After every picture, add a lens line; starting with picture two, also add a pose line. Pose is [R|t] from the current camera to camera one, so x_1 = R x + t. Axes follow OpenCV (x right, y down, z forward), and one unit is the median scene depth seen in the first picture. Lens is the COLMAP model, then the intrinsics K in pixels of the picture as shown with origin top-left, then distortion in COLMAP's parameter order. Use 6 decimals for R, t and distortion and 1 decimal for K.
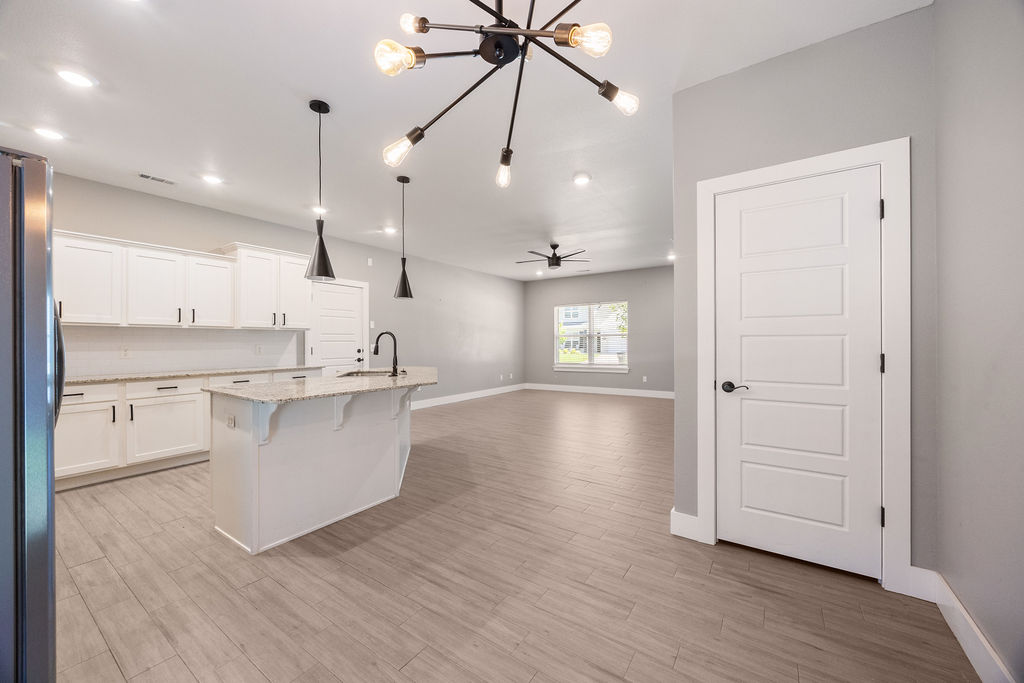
lens RADIAL K [[386.8, 0, 508.2], [0, 386.8, 342.1], [0, 0, 1]] dist [-0.003672, 0.000546]
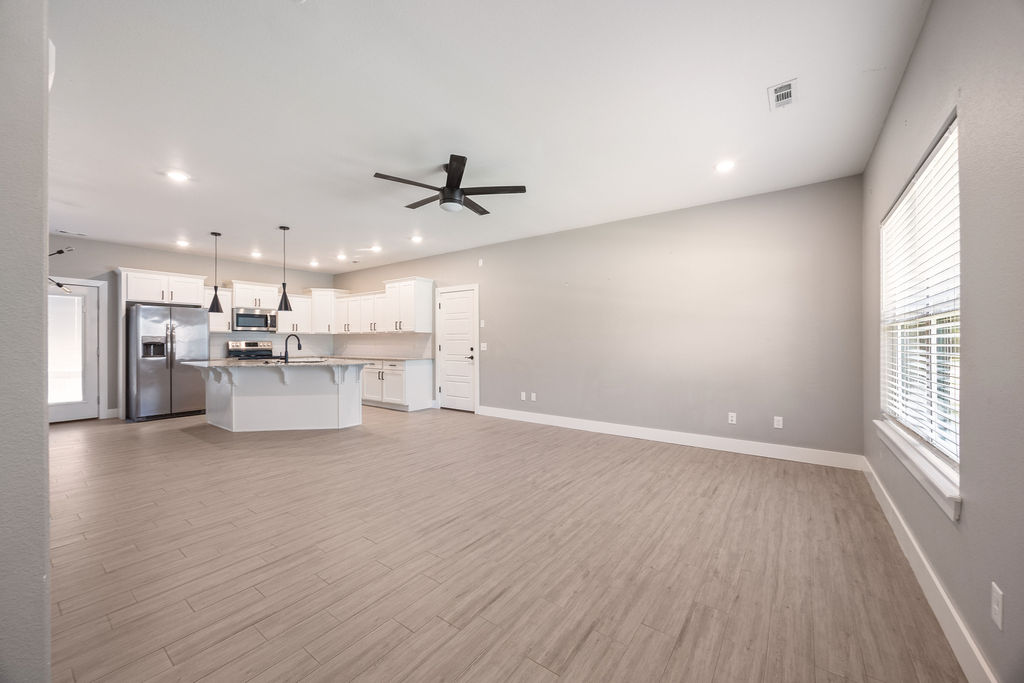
lens RADIAL K [[386.8, 0, 504.0], [0, 386.8, 344.2], [0, 0, 1]] dist [-0.003672, 0.000546]
pose [[-0.033747, 0.013707, -0.999336, 2.316583], [0.001284, 0.999906, 0.013672, -0.019996], [0.999430, -0.000822, -0.033761, 3.802230]]
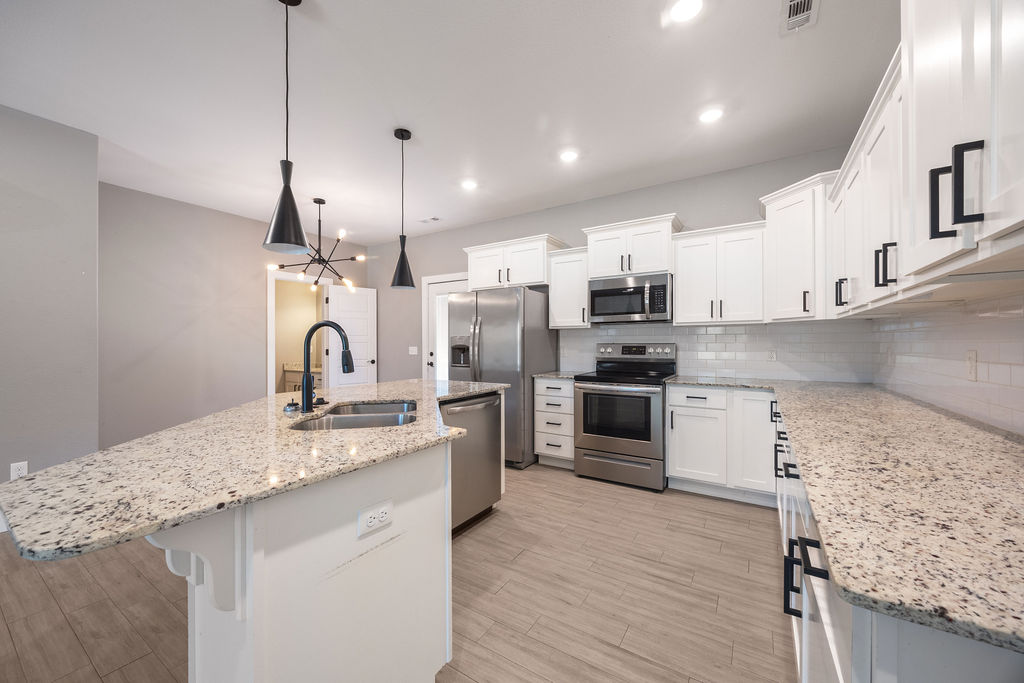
lens RADIAL K [[386.8, 0, 509.2], [0, 386.8, 346.6], [0, 0, 1]] dist [-0.003672, 0.000546]
pose [[-0.999331, 0.007966, -0.035691, -1.061834], [0.007806, 0.999959, 0.004643, 0.004076], [0.035727, 0.004361, -0.999352, 2.987456]]
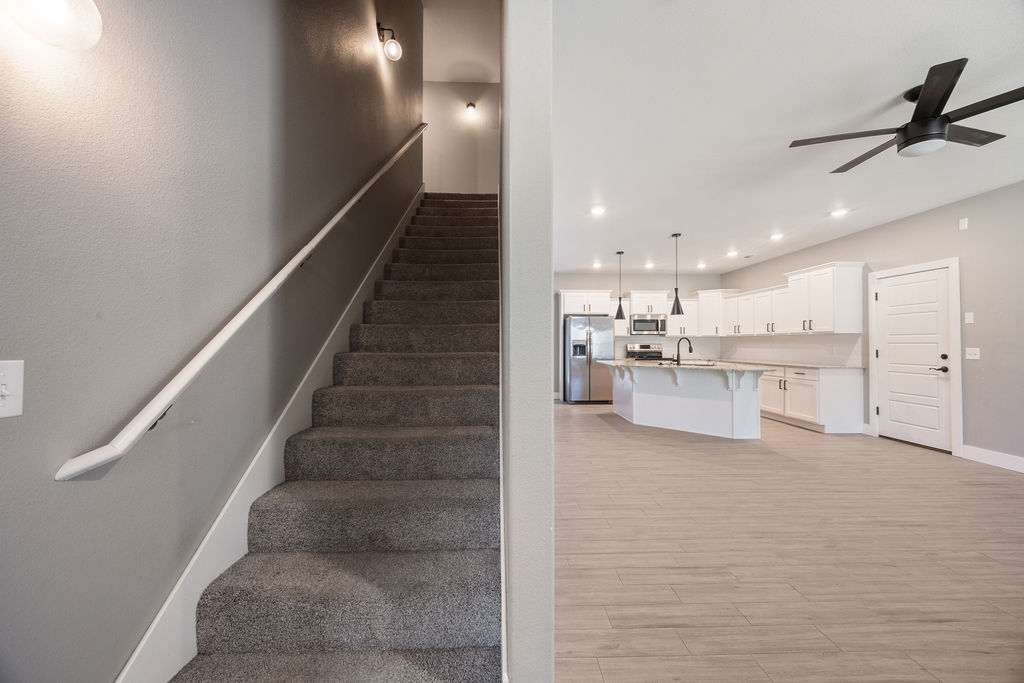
lens RADIAL K [[386.8, 0, 511.5], [0, 386.8, 338.1], [0, 0, 1]] dist [-0.003672, 0.000546]
pose [[-0.801218, -0.004755, -0.598353, 2.293141], [0.002333, 0.999936, -0.011071, -0.019743], [0.598368, -0.010266, -0.801156, 3.688347]]
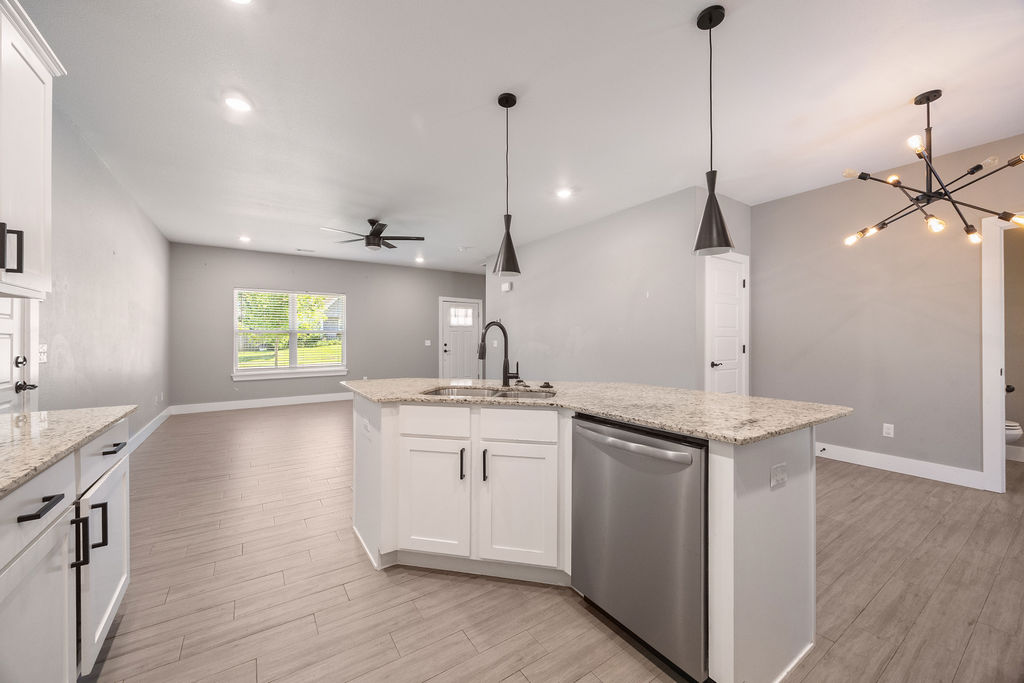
lens RADIAL K [[386.8, 0, 504.4], [0, 386.8, 340.3], [0, 0, 1]] dist [-0.003672, 0.000546]
pose [[0.377099, 0.004819, 0.926160, -1.842699], [-0.002693, 0.999988, -0.004107, 0.012181], [-0.926169, -0.000946, 0.377107, 1.527252]]
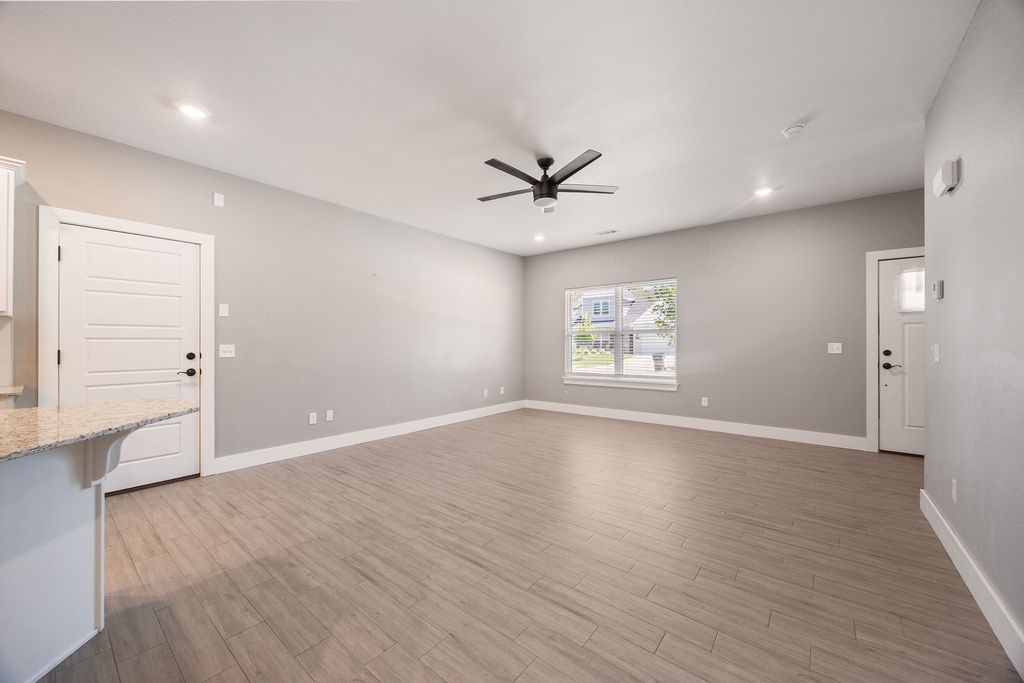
lens RADIAL K [[386.8, 0, 506.8], [0, 386.8, 342.7], [0, 0, 1]] dist [-0.003672, 0.000546]
pose [[0.996666, 0.005760, -0.081389, 0.387892], [-0.005494, 0.999979, 0.003492, -0.005155], [0.081408, -0.003034, 0.996676, 1.624221]]
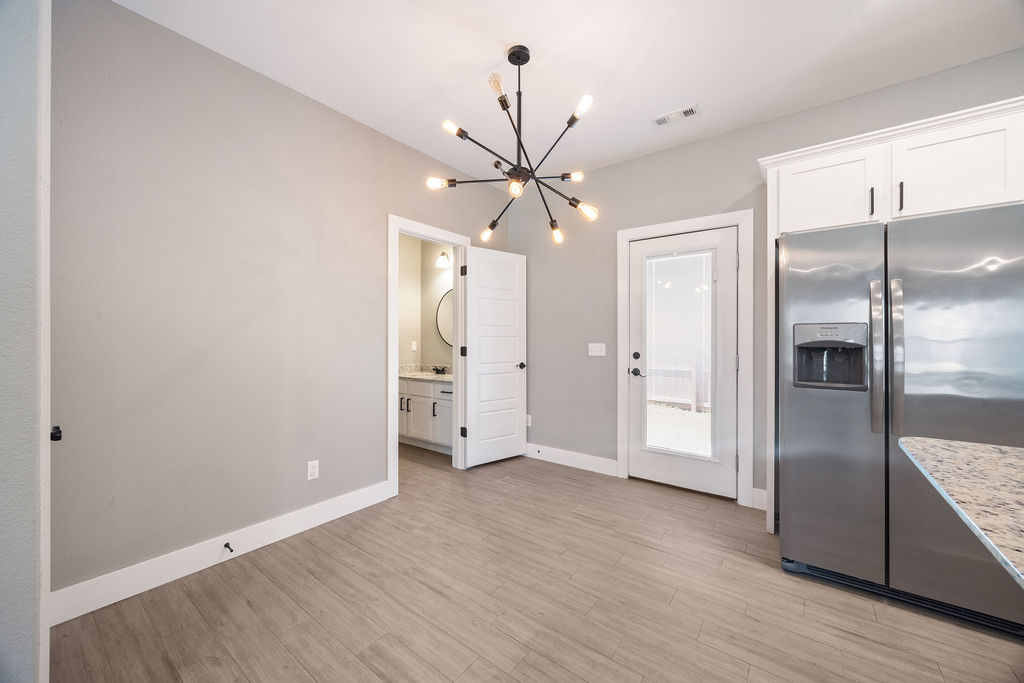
lens RADIAL K [[386.8, 0, 508.6], [0, 386.8, 340.3], [0, 0, 1]] dist [-0.003672, 0.000546]
pose [[-0.998941, 0.003757, 0.045847, -0.037445], [0.003751, 0.999993, -0.000215, -0.003476], [-0.045848, -0.000043, -0.998948, 1.805081]]
